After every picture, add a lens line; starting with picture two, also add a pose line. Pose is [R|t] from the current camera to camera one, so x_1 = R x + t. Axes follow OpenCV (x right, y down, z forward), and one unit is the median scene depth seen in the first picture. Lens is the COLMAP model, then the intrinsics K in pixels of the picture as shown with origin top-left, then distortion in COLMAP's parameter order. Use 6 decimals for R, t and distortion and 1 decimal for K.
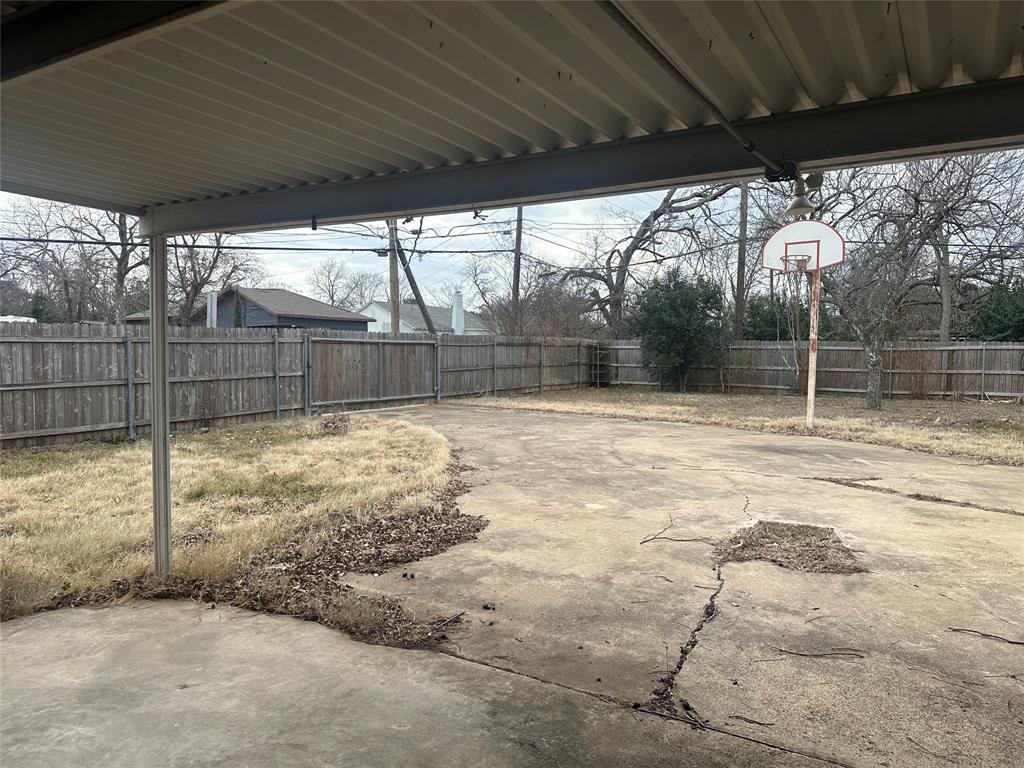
lens RADIAL K [[728.7, 0, 511.7], [0, 728.7, 385.3], [0, 0, 1]] dist [0.007708, -0.001483]
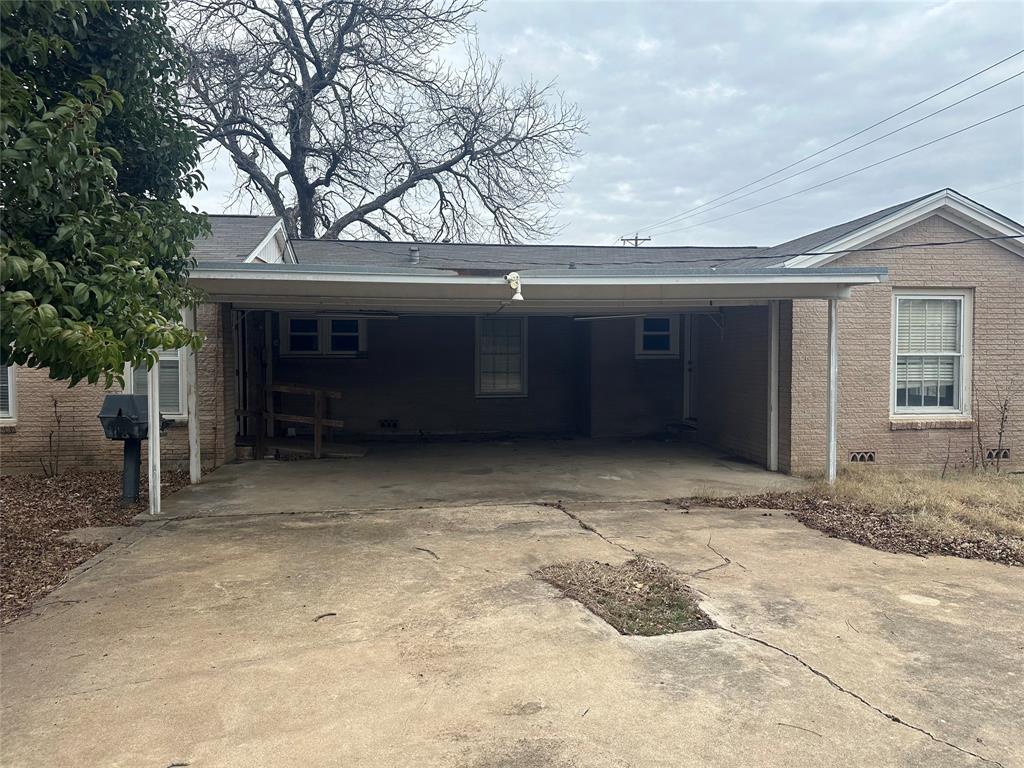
lens RADIAL K [[728.7, 0, 511.7], [0, 728.7, 378.1], [0, 0, 1]] dist [0.007708, -0.001483]
pose [[-0.798772, 0.004420, -0.601617, 1.150630], [-0.048076, 0.996306, 0.071152, -0.098520], [0.599710, 0.085758, -0.795609, 1.814118]]
